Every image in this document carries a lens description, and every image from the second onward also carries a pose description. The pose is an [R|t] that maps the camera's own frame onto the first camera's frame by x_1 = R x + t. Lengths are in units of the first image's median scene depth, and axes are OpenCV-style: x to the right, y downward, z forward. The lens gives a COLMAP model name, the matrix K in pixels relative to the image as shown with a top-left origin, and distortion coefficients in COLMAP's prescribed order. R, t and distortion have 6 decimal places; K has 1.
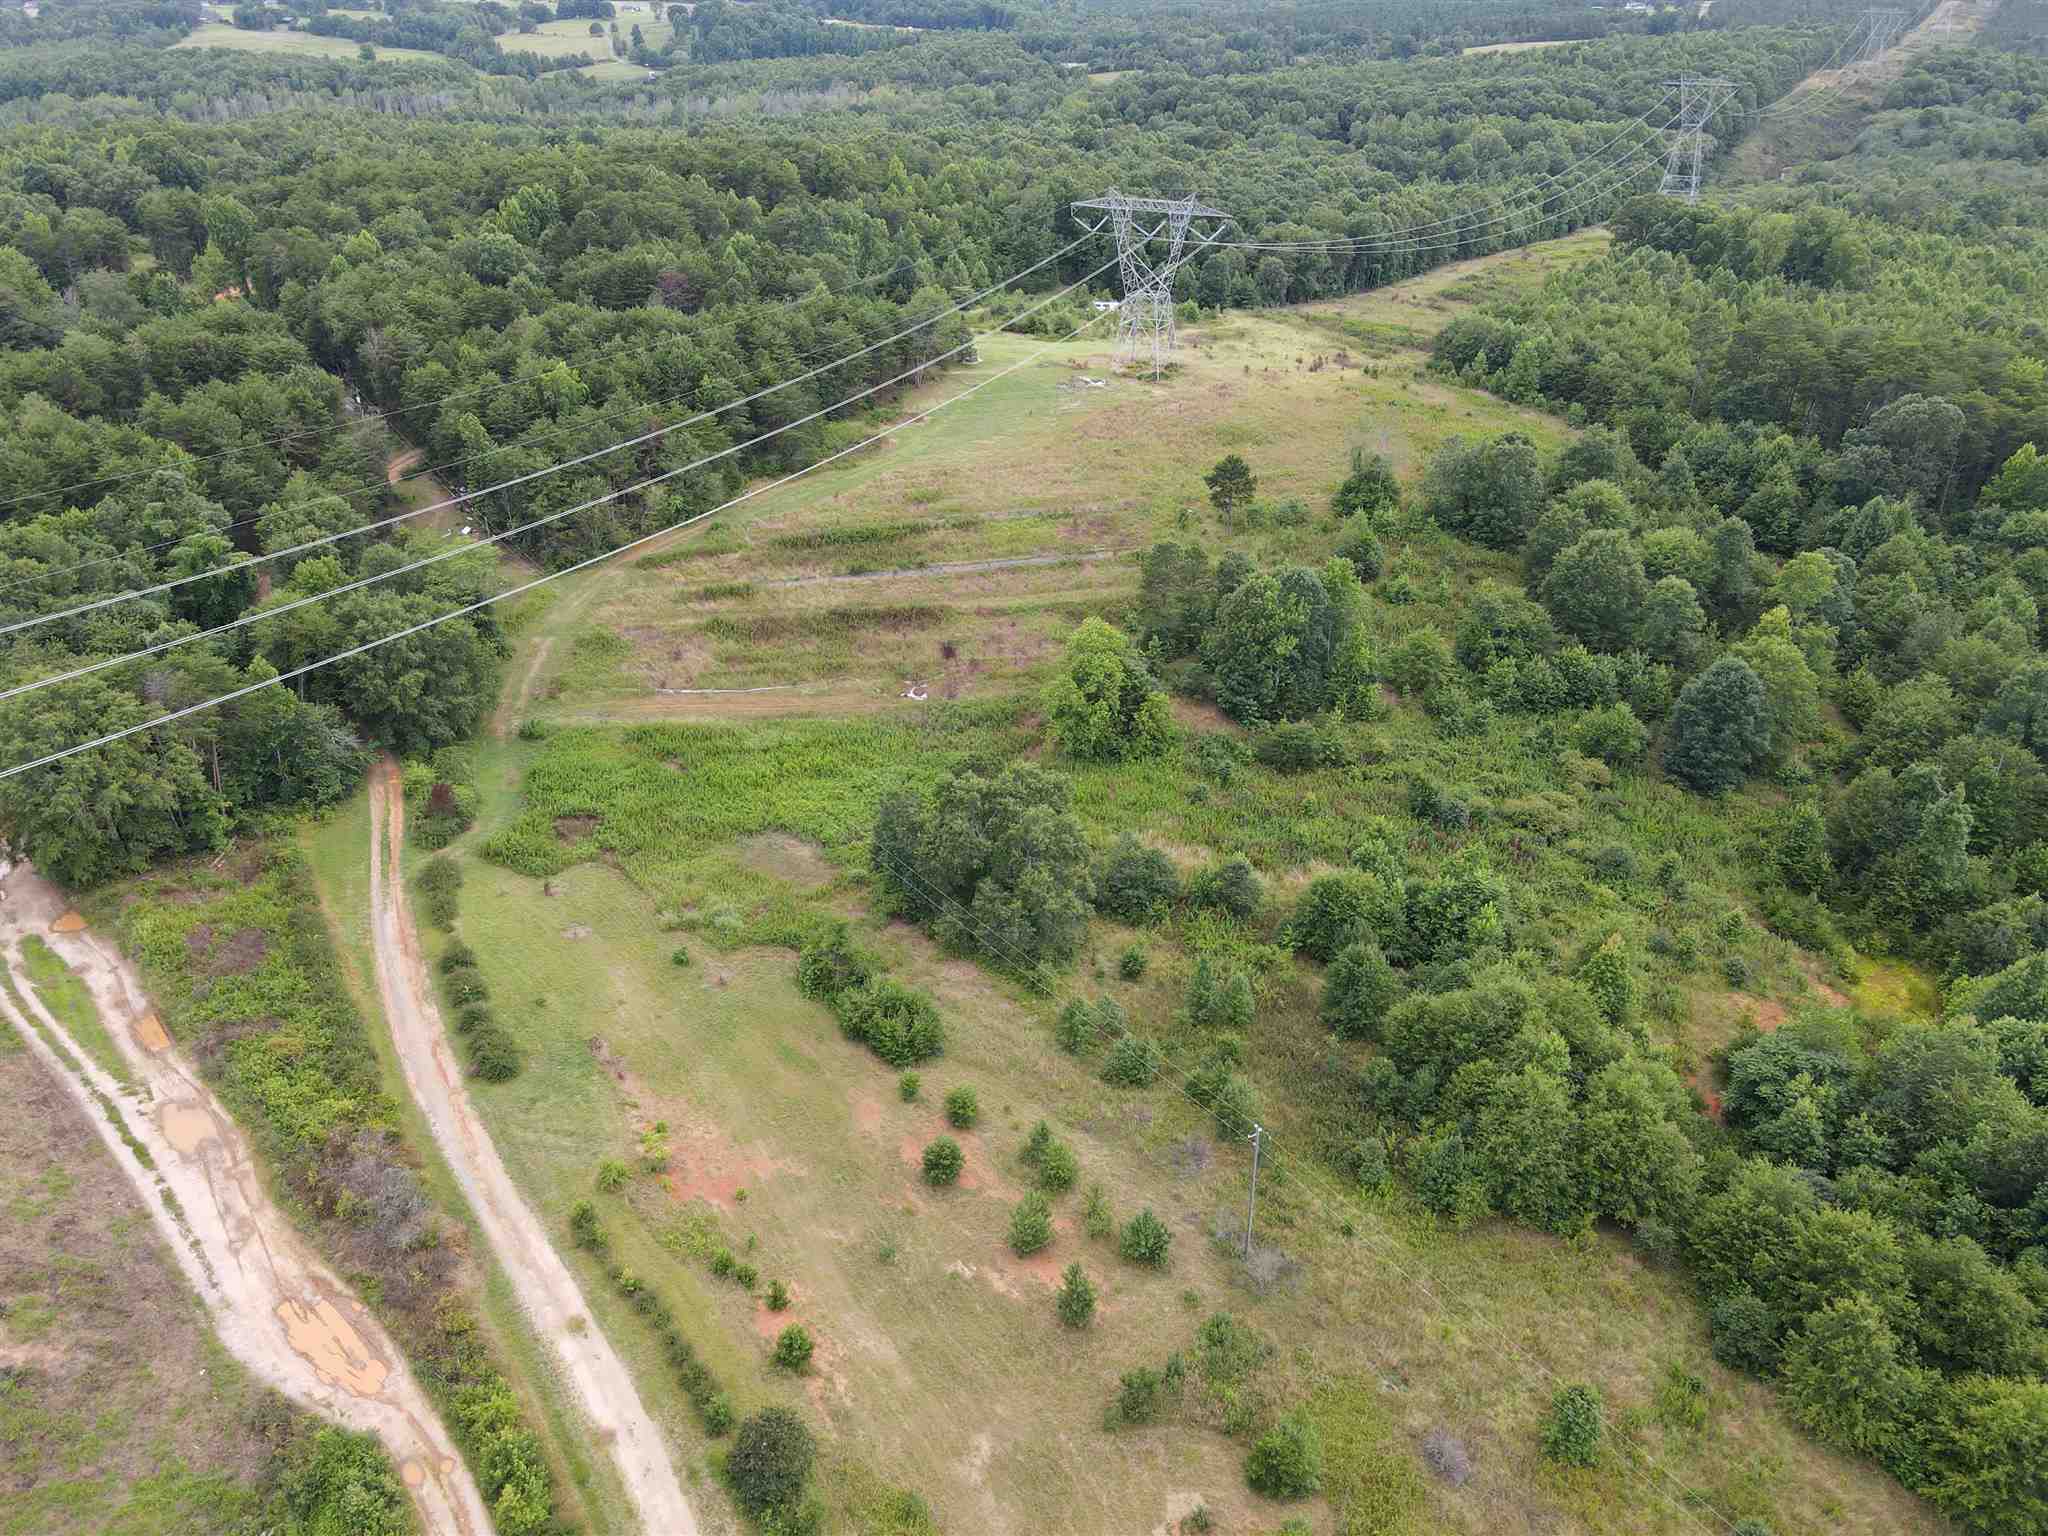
lens RADIAL K [[1477.7, 0, 1031.8], [0, 1477.7, 760.0], [0, 0, 1]] dist [0.014475, 0.008810]
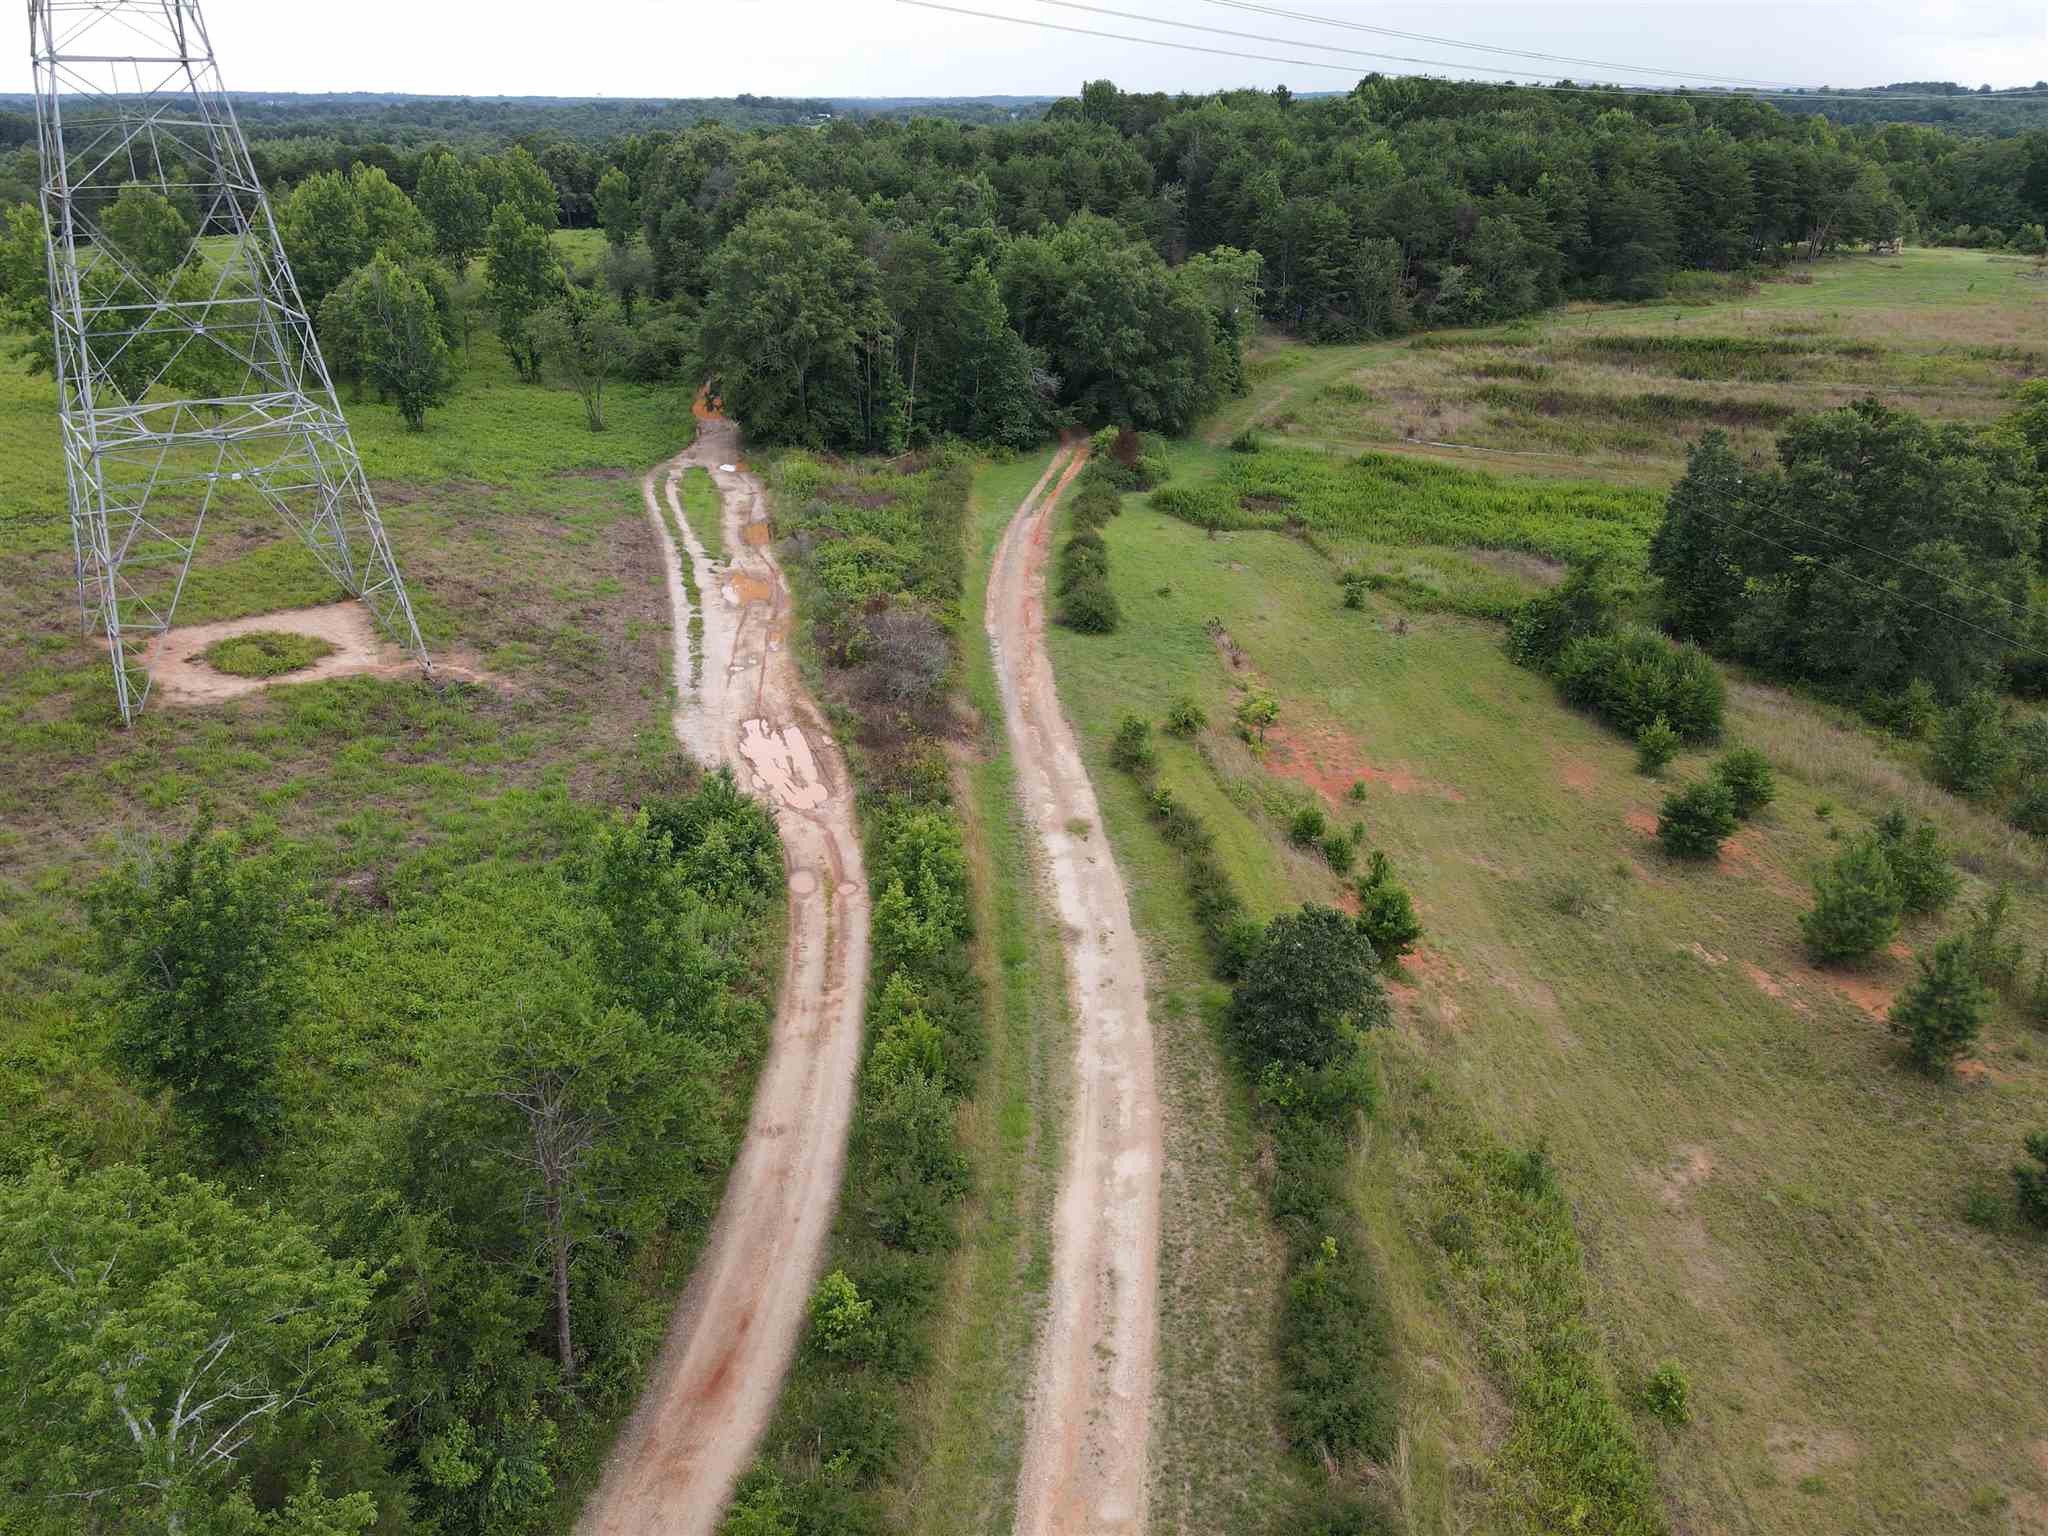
lens RADIAL K [[1496.9, 0, 1018.8], [0, 1496.9, 759.6], [0, 0, 1]] dist [0.006636, 0.006525]
pose [[0.857234, 0.203980, -0.472802, -0.007085], [-0.244316, 0.969380, -0.024750, 0.171670], [0.453276, 0.136729, 0.880821, 0.177270]]
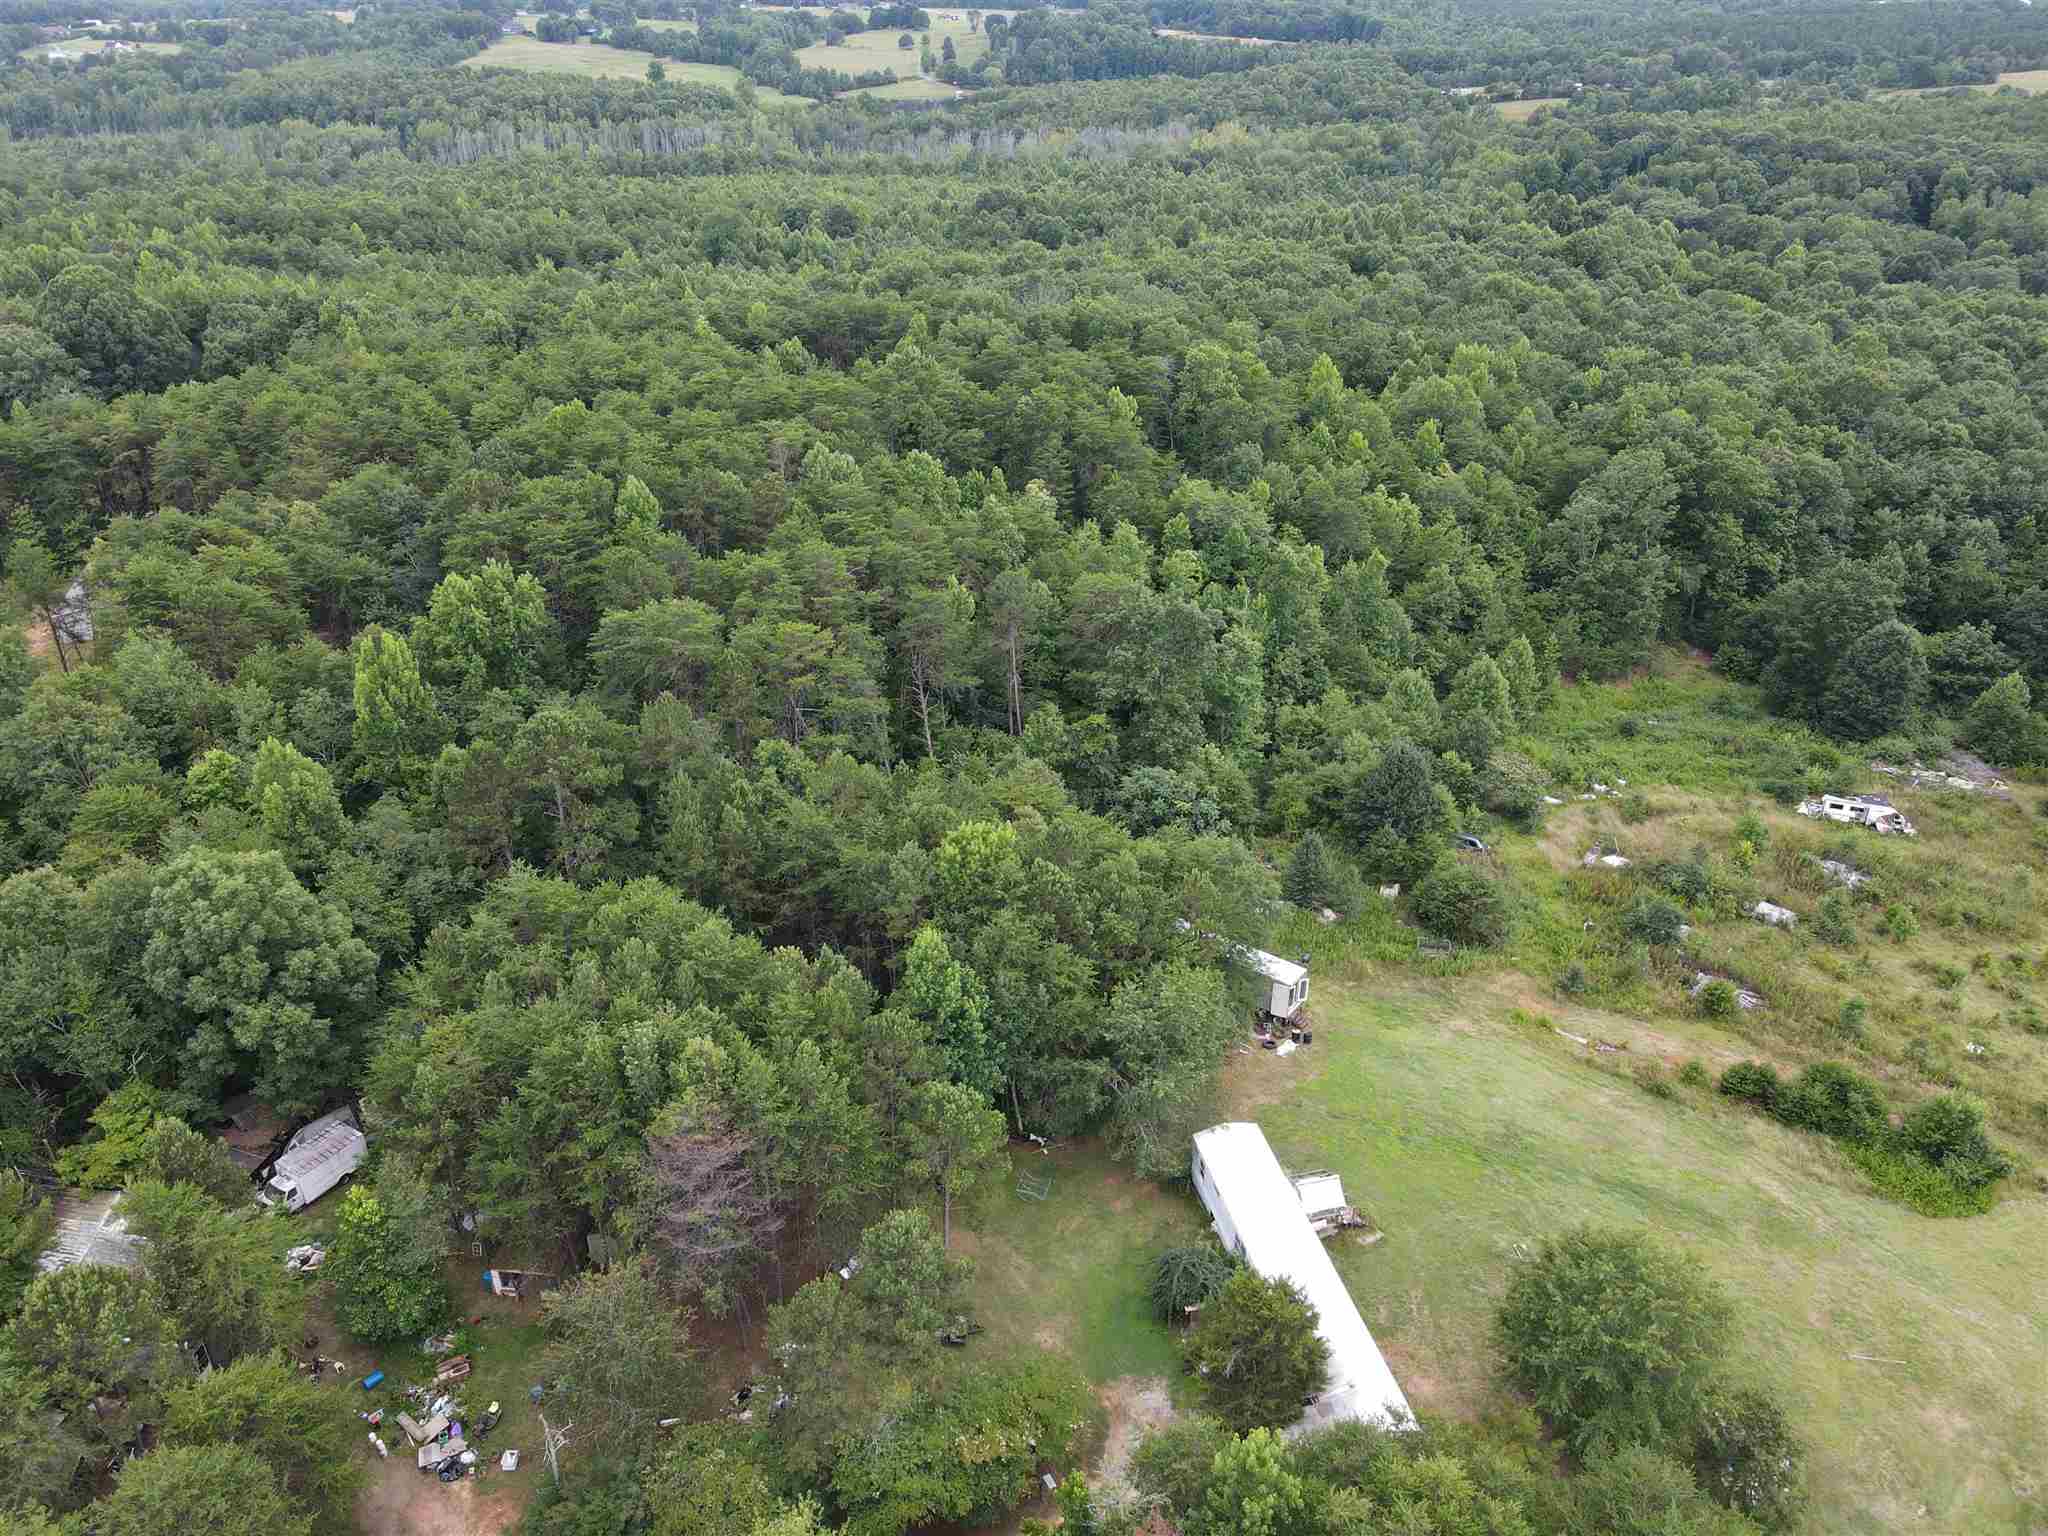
lens RADIAL K [[1477.7, 0, 1031.8], [0, 1477.7, 760.0], [0, 0, 1]] dist [0.014475, 0.008810]
pose [[0.981072, 0.088045, -0.172469, -0.185536], [-0.088036, 0.996087, 0.007716, -0.536505], [0.172473, 0.007614, 0.984985, 0.977773]]
